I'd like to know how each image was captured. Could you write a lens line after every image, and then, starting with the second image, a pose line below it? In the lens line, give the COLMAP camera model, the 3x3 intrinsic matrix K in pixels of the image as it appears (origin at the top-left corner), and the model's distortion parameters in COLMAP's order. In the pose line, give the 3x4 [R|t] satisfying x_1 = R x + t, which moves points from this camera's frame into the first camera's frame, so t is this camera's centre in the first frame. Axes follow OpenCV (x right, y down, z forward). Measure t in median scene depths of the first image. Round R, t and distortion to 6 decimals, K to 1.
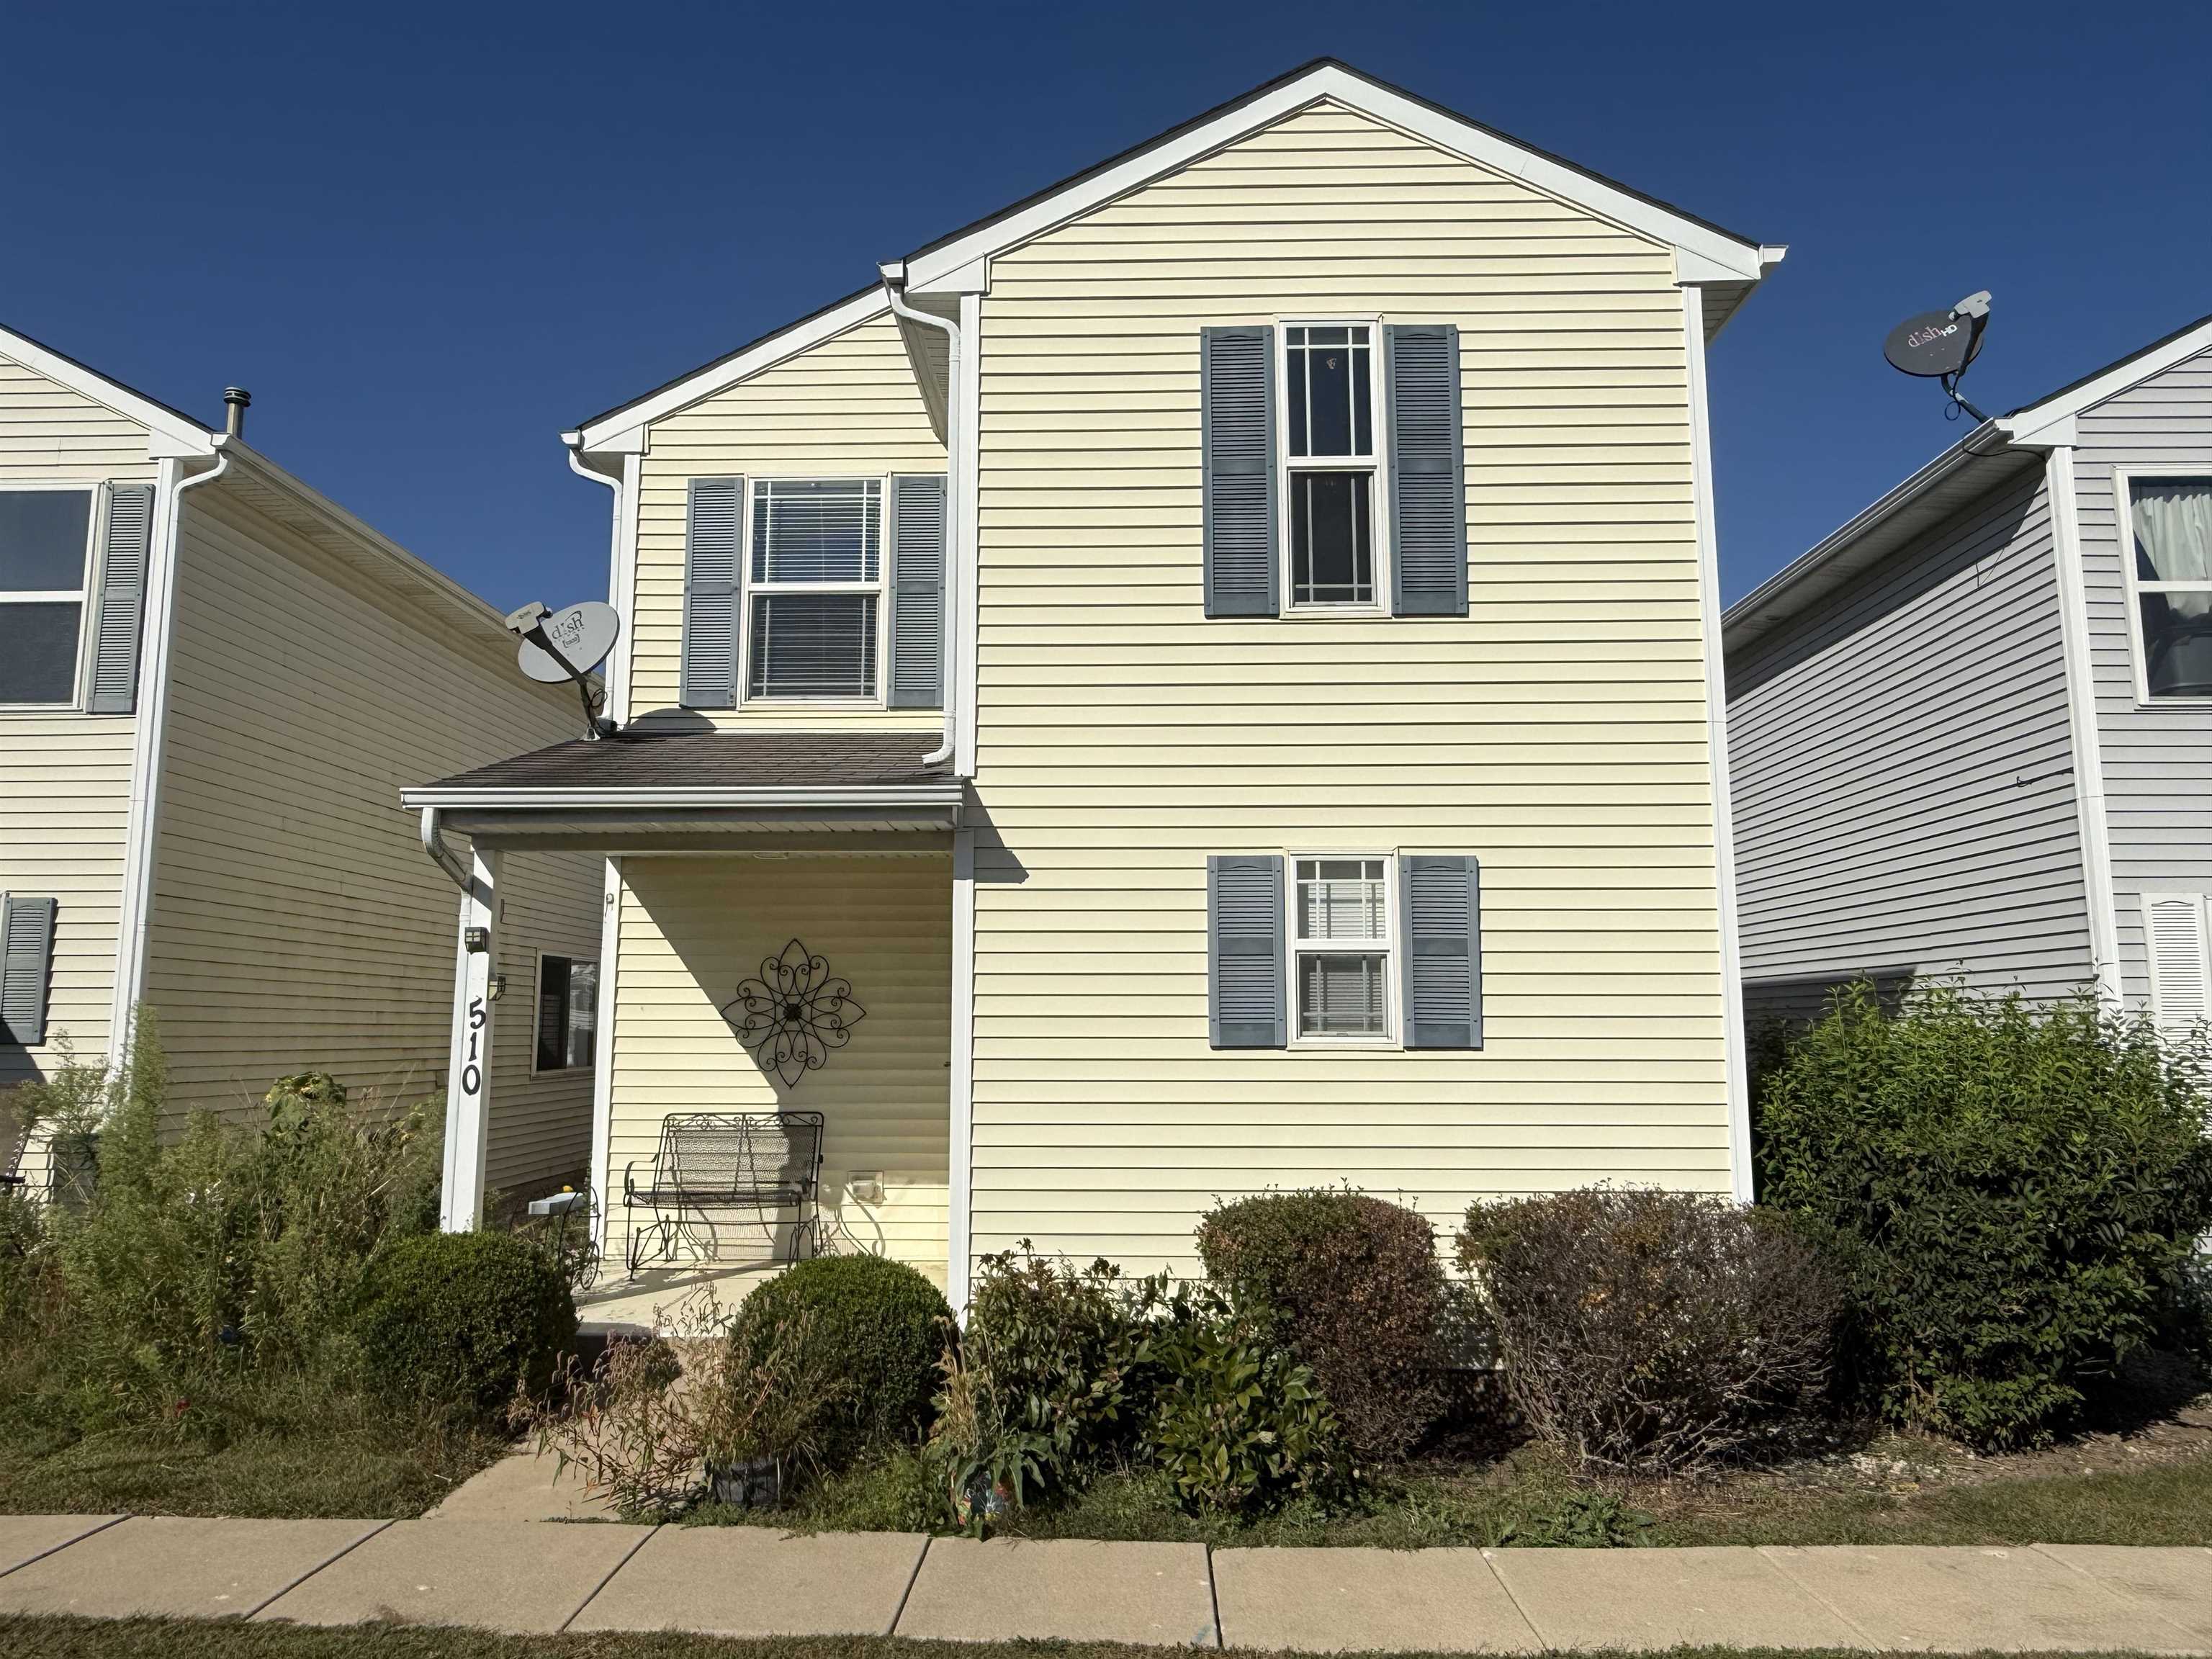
lens RADIAL K [[1453.5, 0, 1086.2], [0, 1453.5, 832.6], [0, 0, 1]] dist [-0.006066, 0.011848]
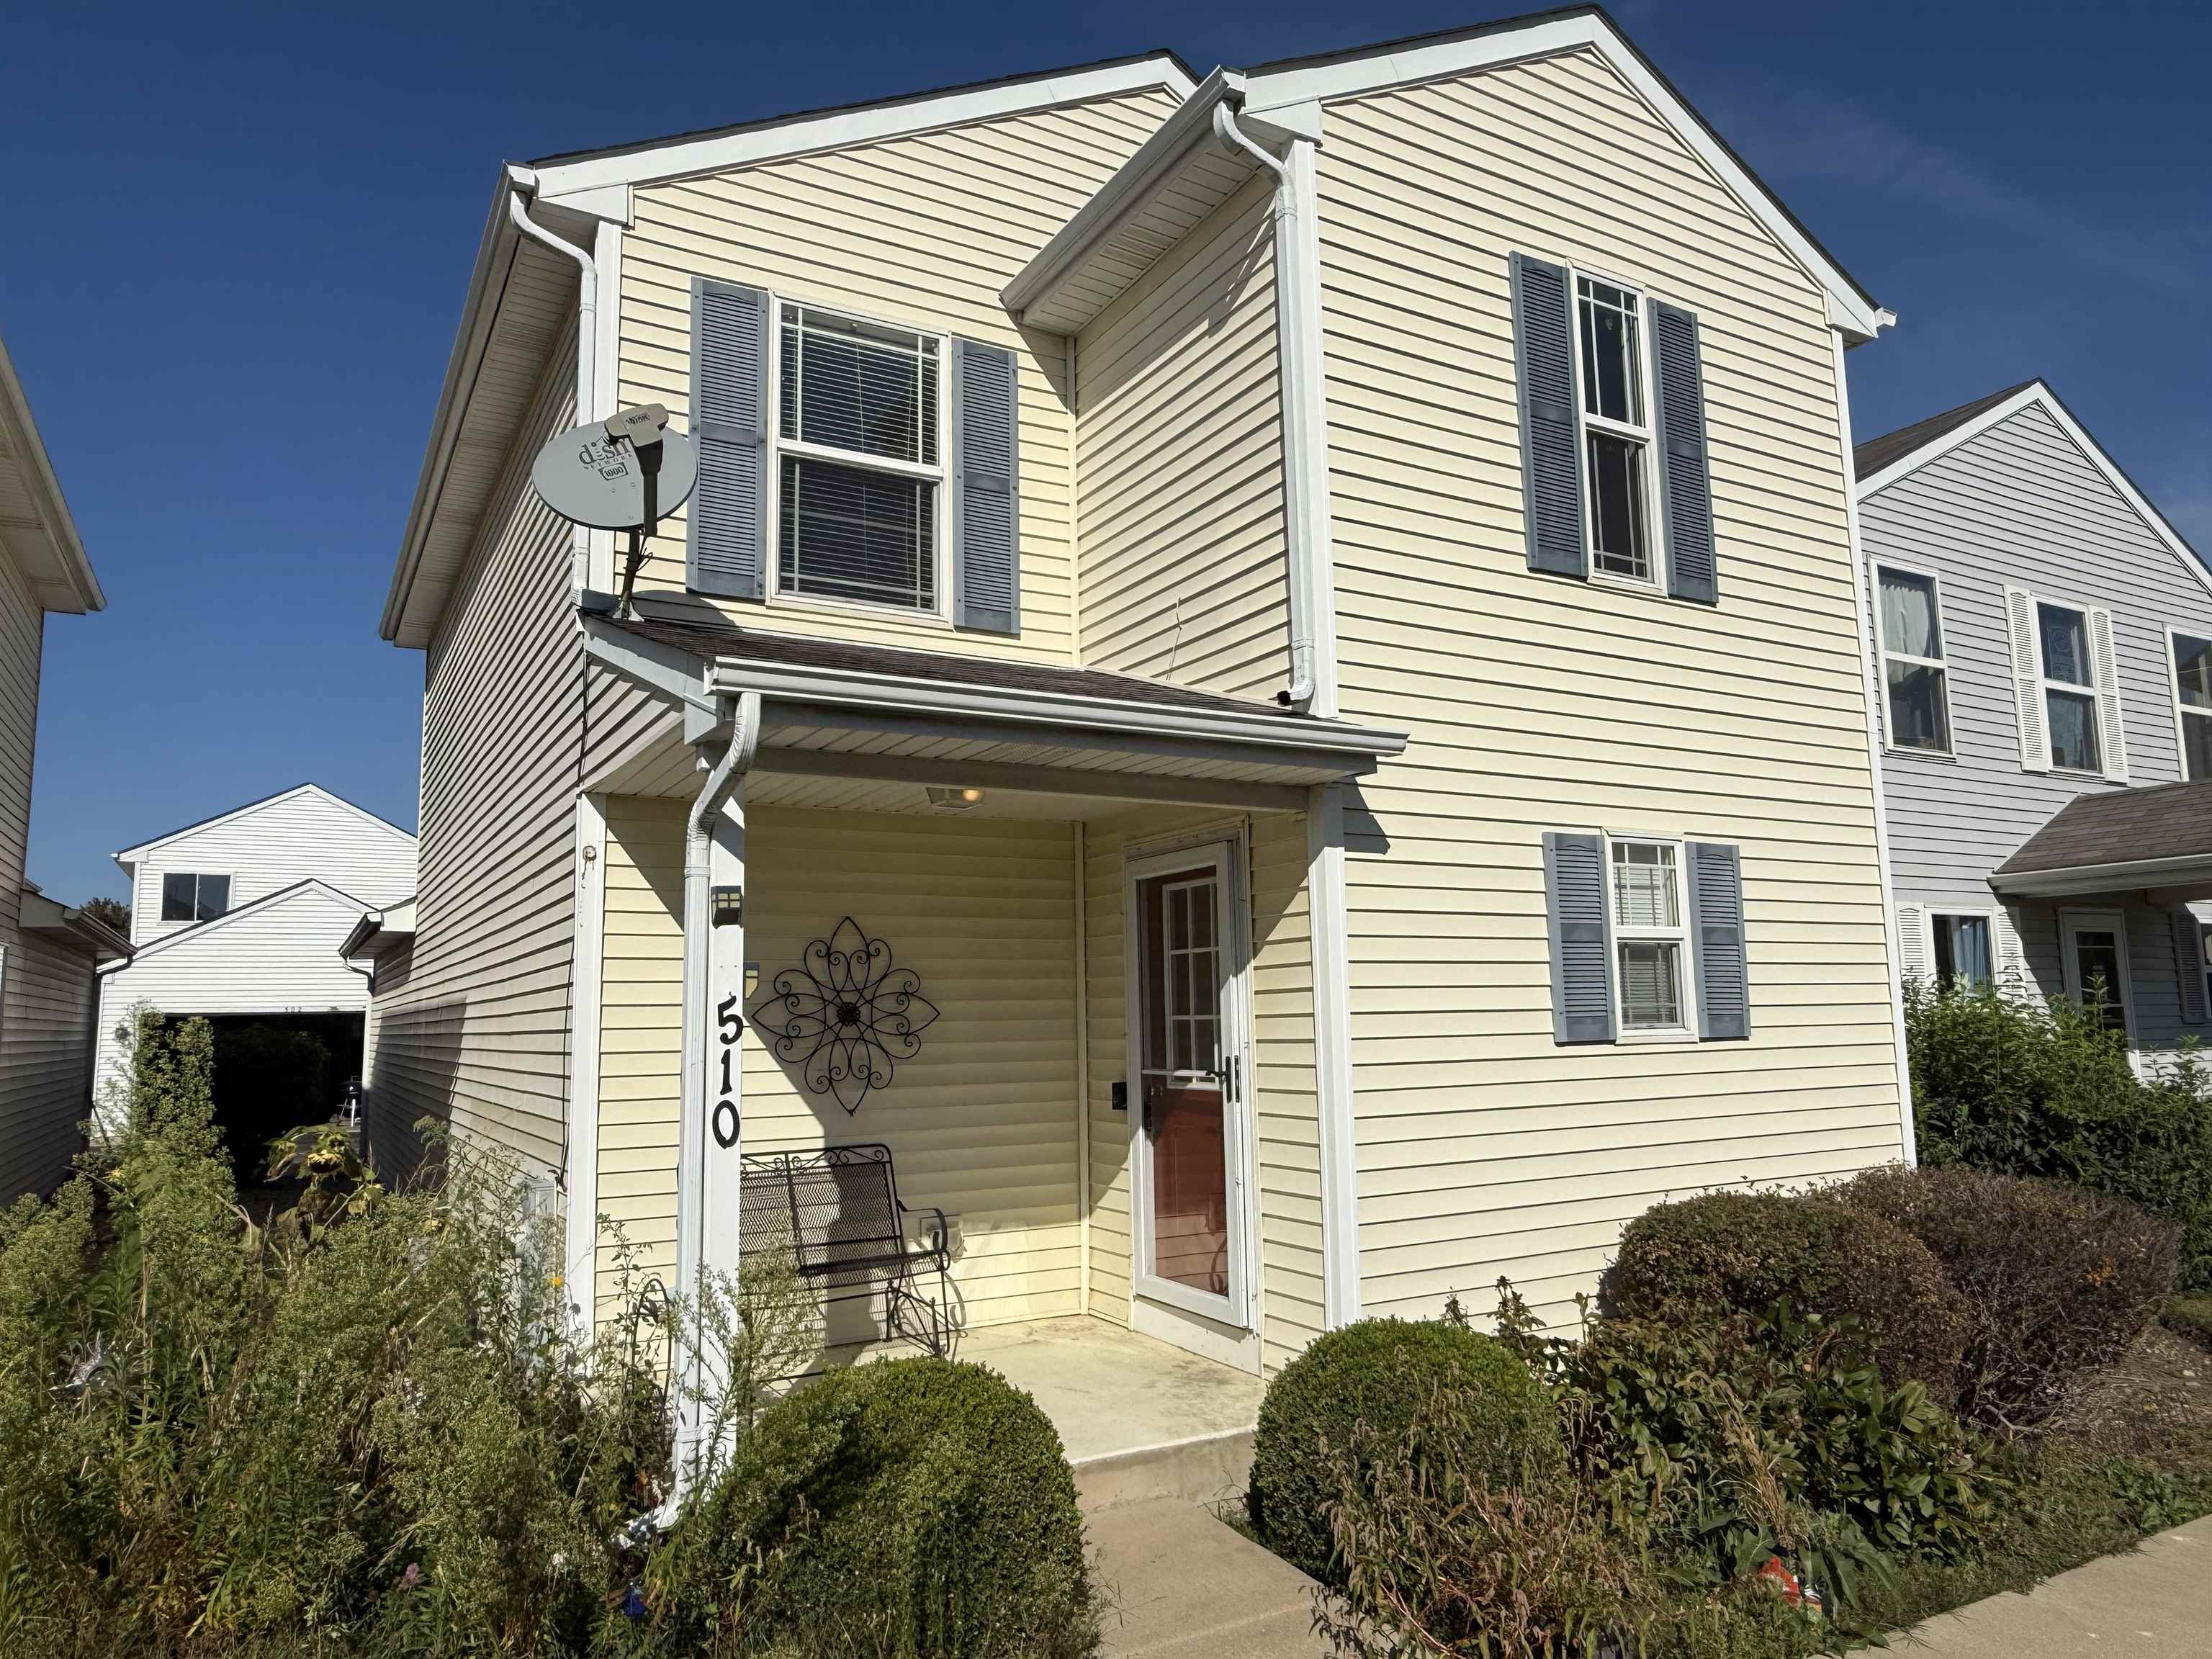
lens RADIAL K [[1453.5, 0, 1105.8], [0, 1453.5, 829.6], [0, 0, 1]] dist [-0.006066, 0.011848]
pose [[0.852371, 0.051288, 0.520417, -0.577344], [-0.050602, 0.998598, -0.015534, 0.039358], [-0.520484, -0.013093, 0.853771, 0.342906]]
